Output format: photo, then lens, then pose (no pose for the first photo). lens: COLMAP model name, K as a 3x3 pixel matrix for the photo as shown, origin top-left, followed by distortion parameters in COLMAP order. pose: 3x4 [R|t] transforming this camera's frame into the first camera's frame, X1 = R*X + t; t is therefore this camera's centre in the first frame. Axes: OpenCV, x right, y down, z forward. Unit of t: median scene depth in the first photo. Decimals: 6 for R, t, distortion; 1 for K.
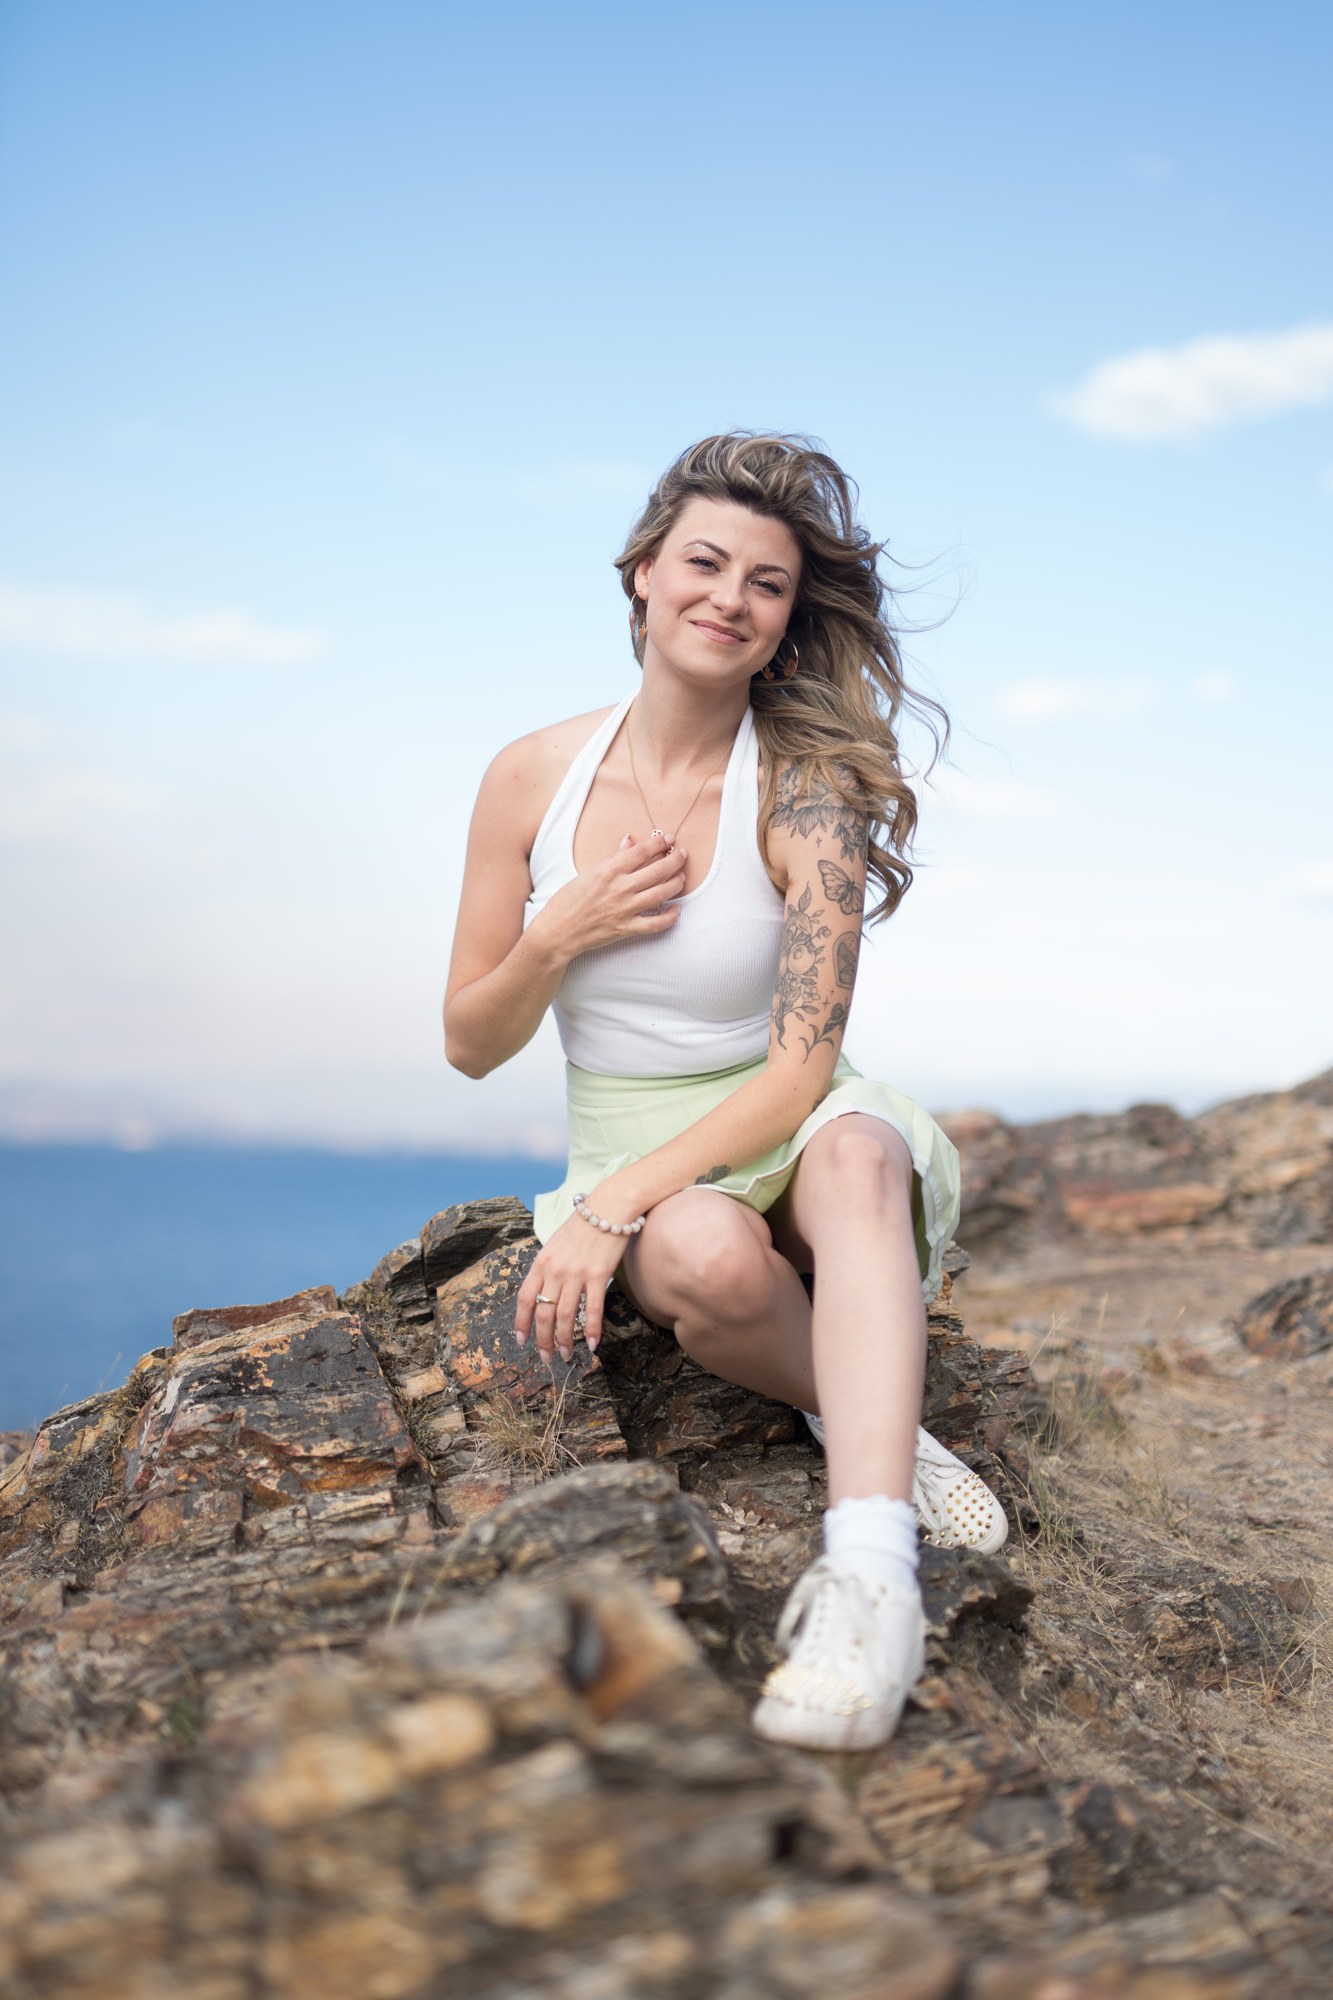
lens RADIAL K [[2788.6, 0, 666.5], [0, 2788.6, 1000.0], [0, 0, 1]] dist [-0.007670, 0.052305]
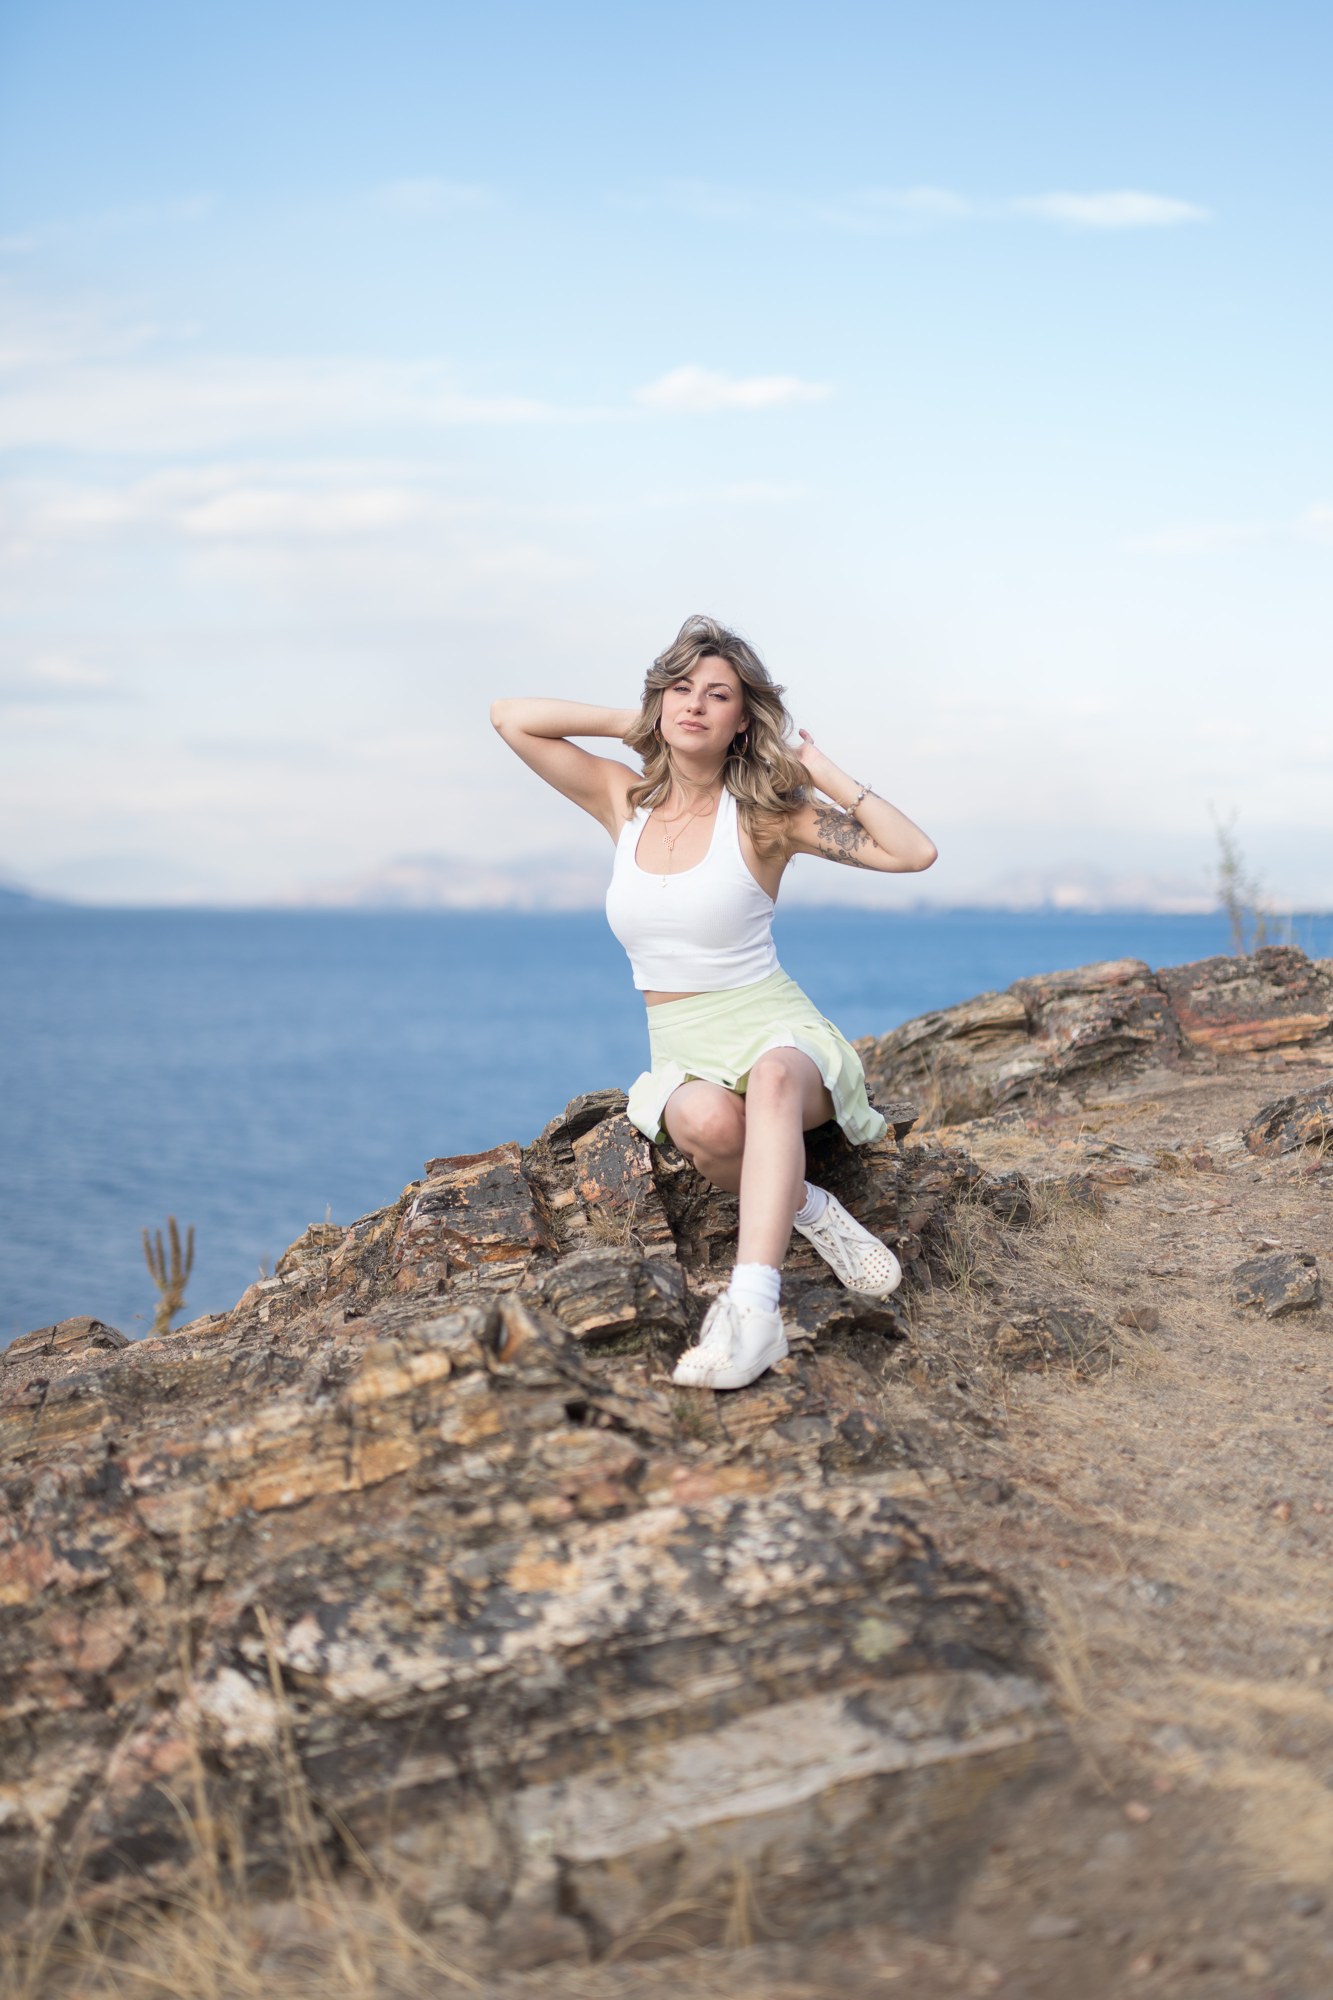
lens RADIAL K [[2788.6, 0, 666.5], [0, 2788.6, 1000.0], [0, 0, 1]] dist [-0.007670, 0.052305]
pose [[0.981347, -0.027315, -0.190295, 0.340835], [0.043766, 0.995606, 0.082788, -0.139361], [0.187197, -0.089572, 0.978230, -0.742145]]
